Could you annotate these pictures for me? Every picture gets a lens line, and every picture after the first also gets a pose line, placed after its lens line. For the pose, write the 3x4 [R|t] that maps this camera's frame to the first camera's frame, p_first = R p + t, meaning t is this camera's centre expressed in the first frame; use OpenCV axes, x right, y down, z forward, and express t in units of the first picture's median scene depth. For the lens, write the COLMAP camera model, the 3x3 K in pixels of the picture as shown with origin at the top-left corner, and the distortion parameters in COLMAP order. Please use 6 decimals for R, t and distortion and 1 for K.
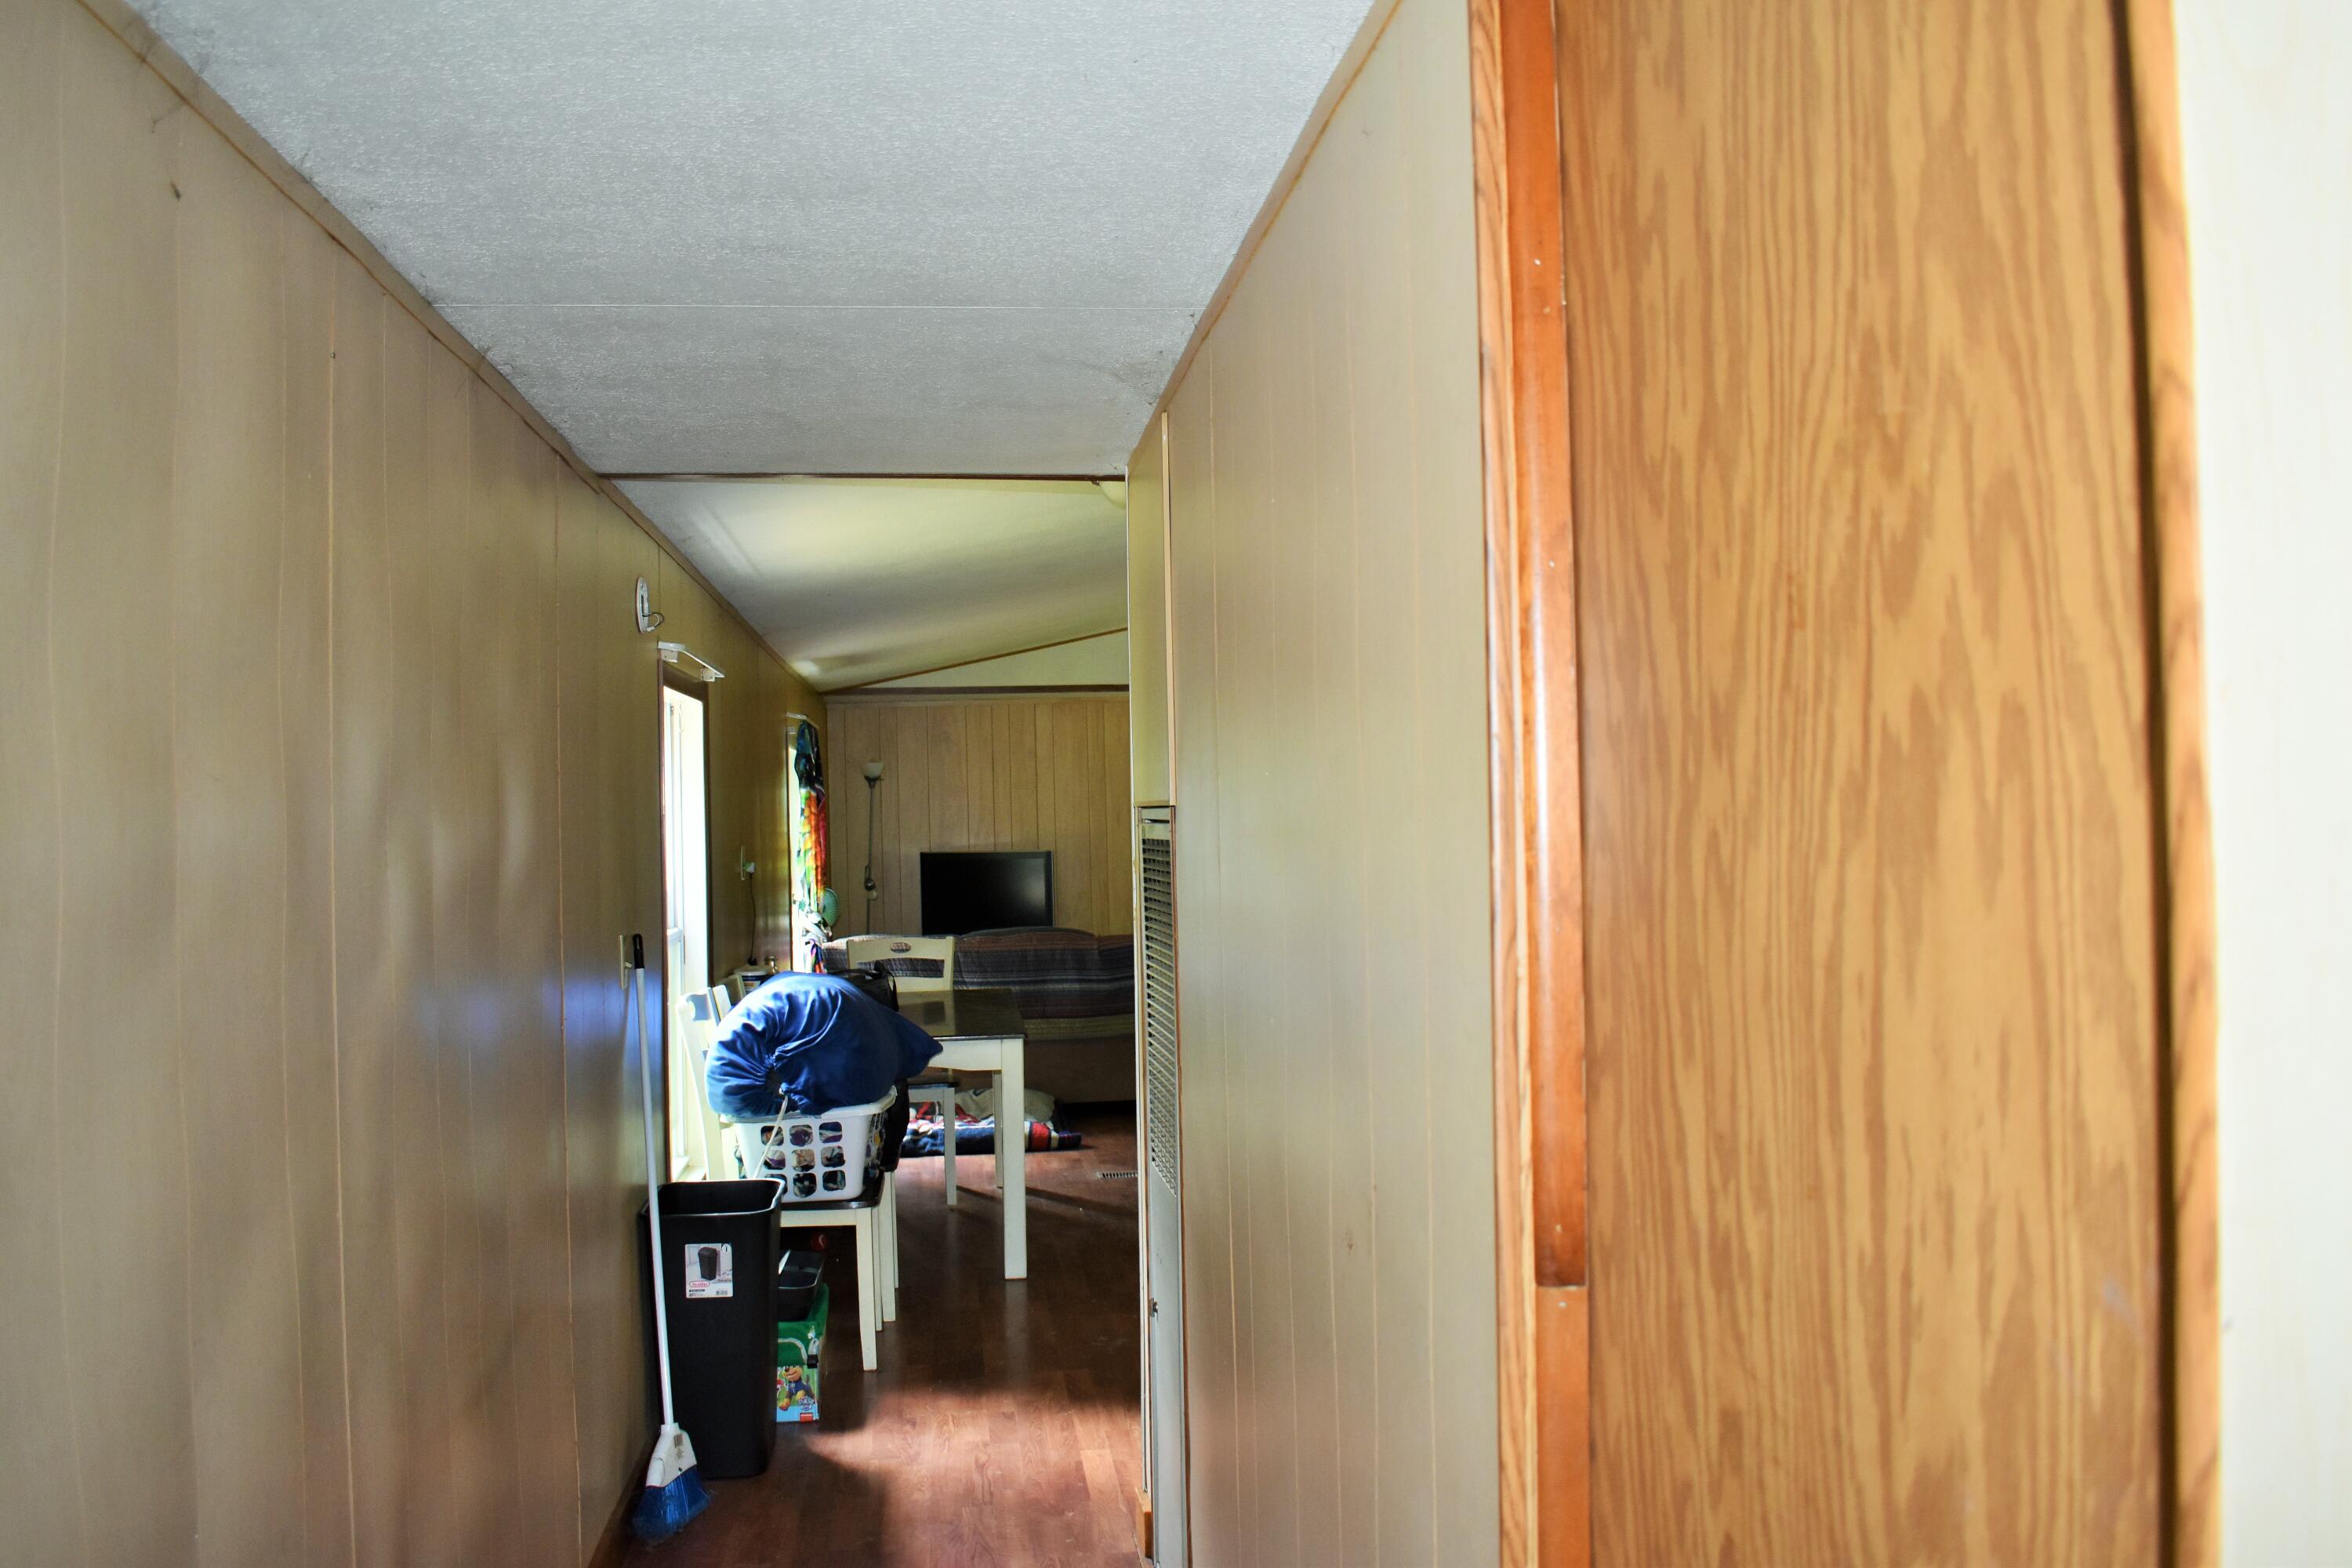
lens RADIAL K [[1829.8, 0, 1176.0], [0, 1829.8, 784.0], [0, 0, 1]] dist [-0.133043, 0.000266]
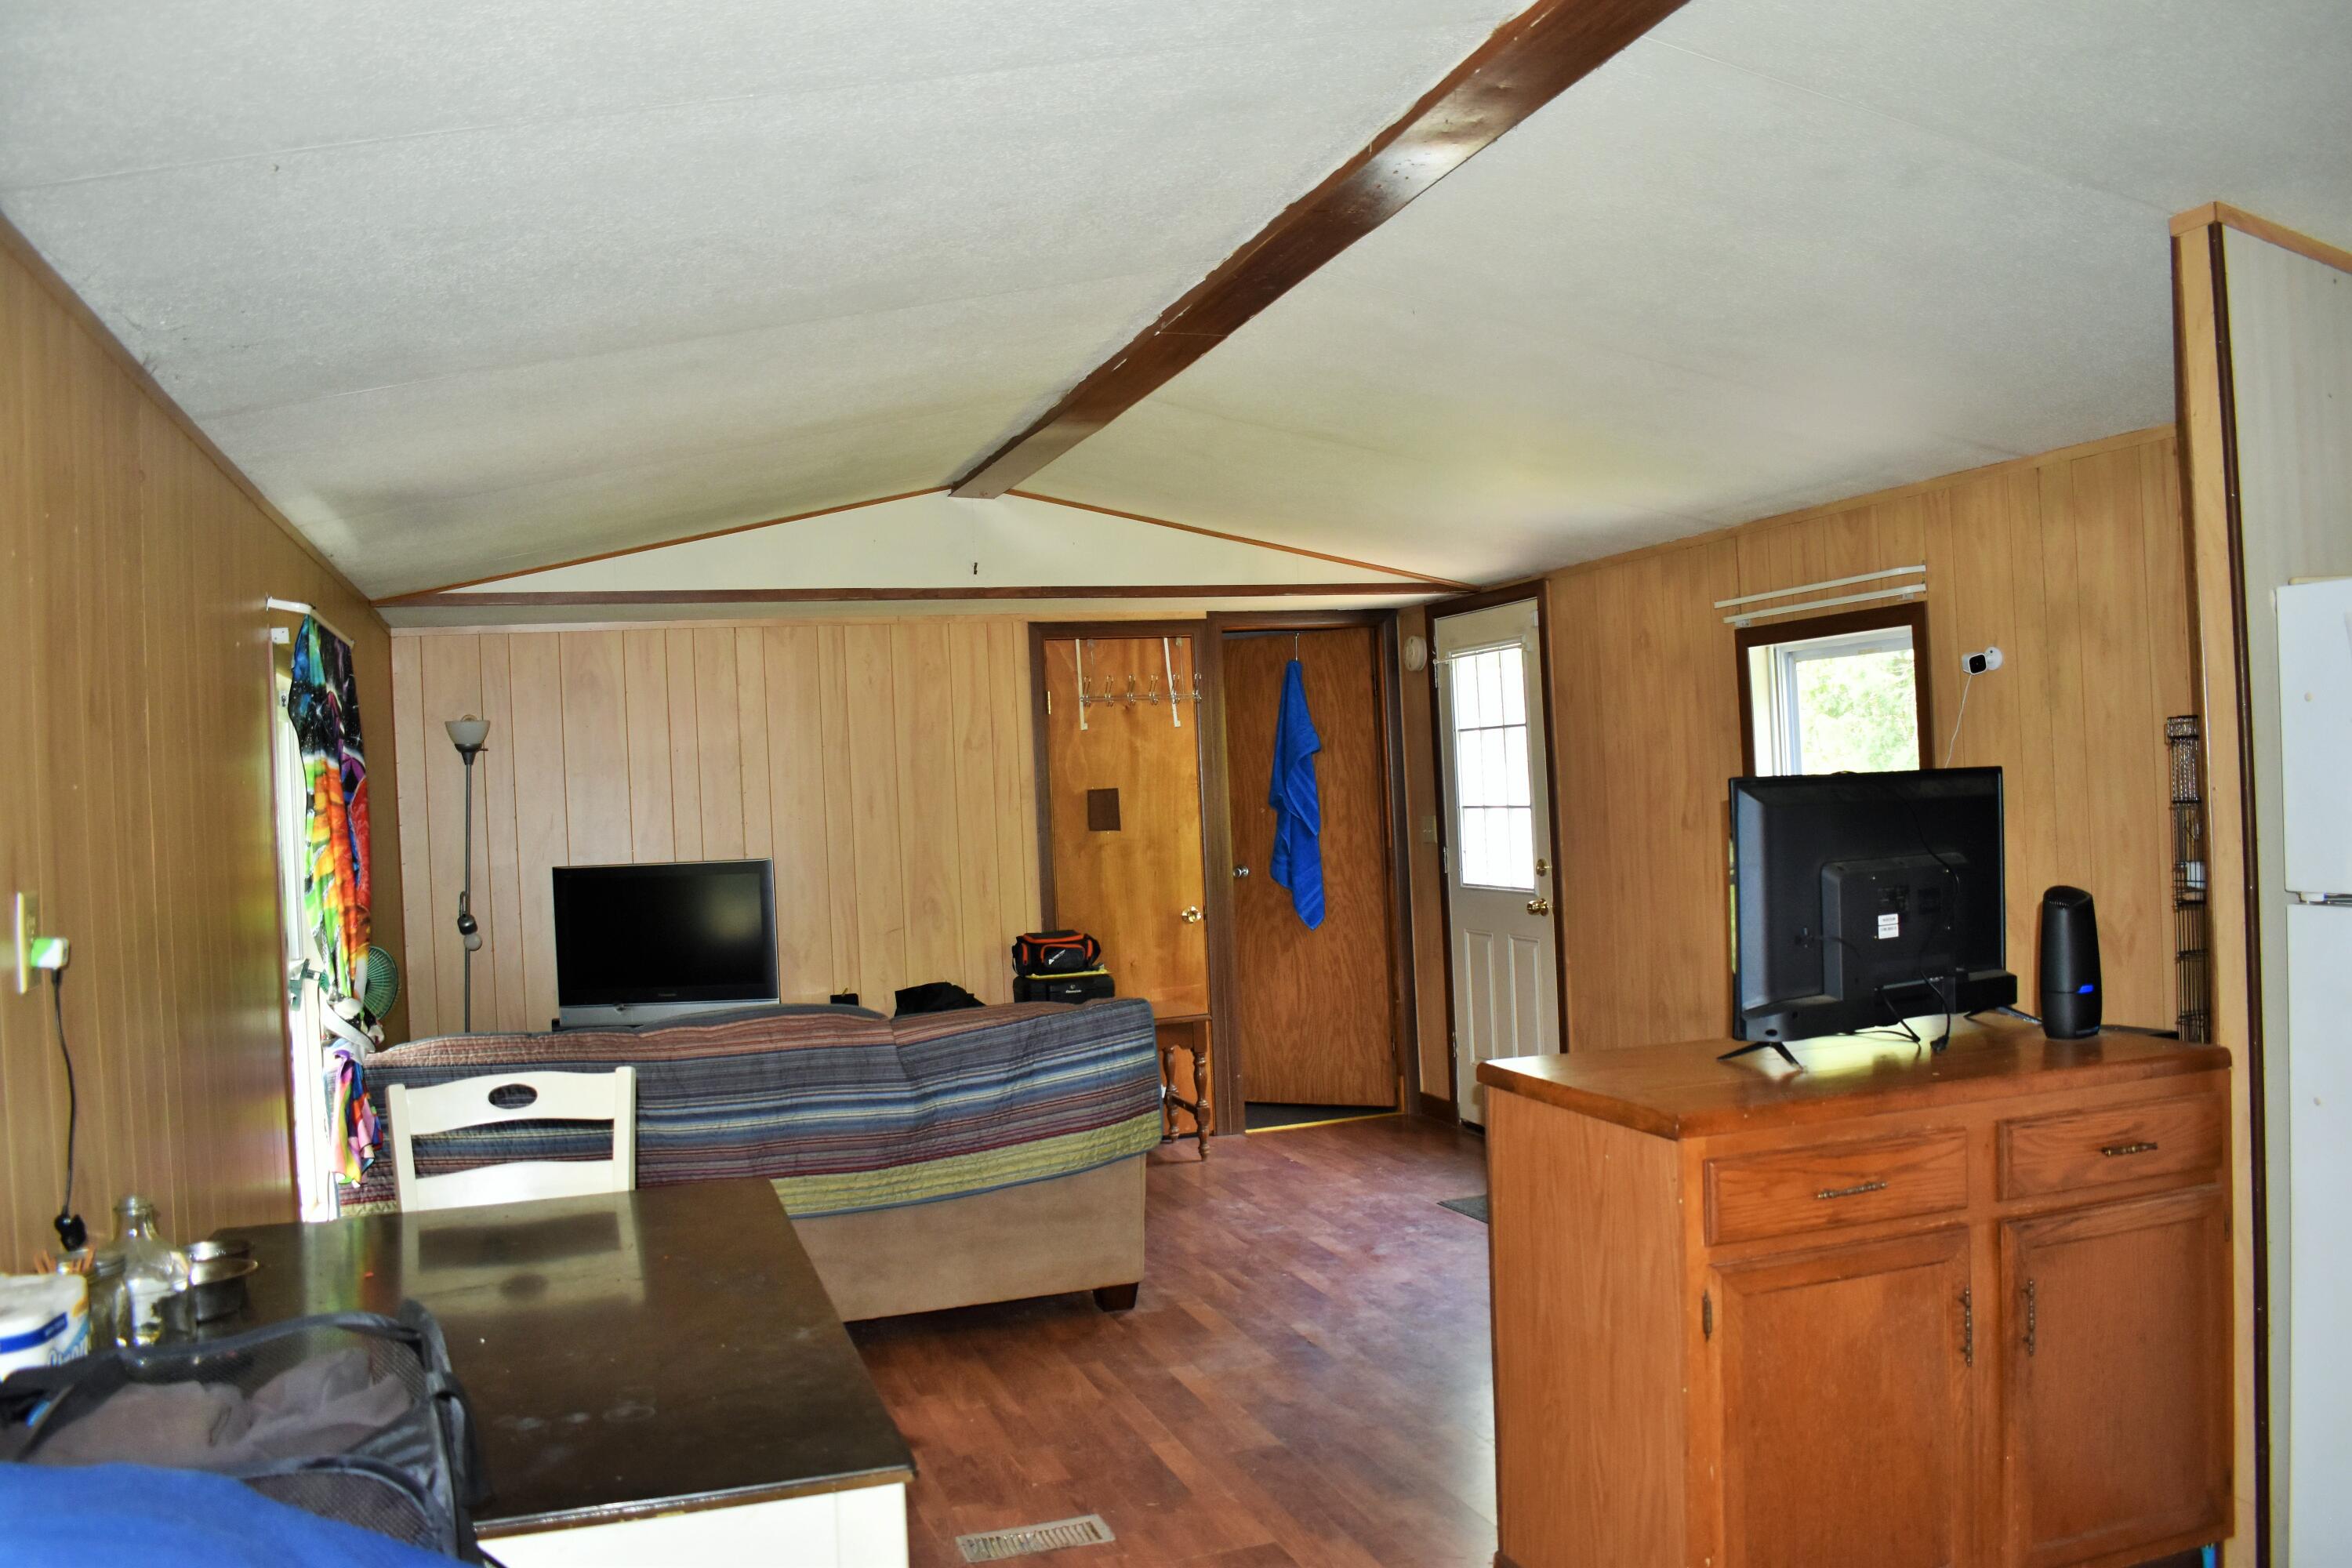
lens RADIAL K [[1829.8, 0, 1176.0], [0, 1829.8, 784.0], [0, 0, 1]] dist [-0.133043, 0.000266]
pose [[0.980999, -0.020956, 0.192880, -0.064275], [0.019833, 0.999773, 0.007755, 0.011038], [-0.192998, -0.003782, 0.981192, 0.463987]]
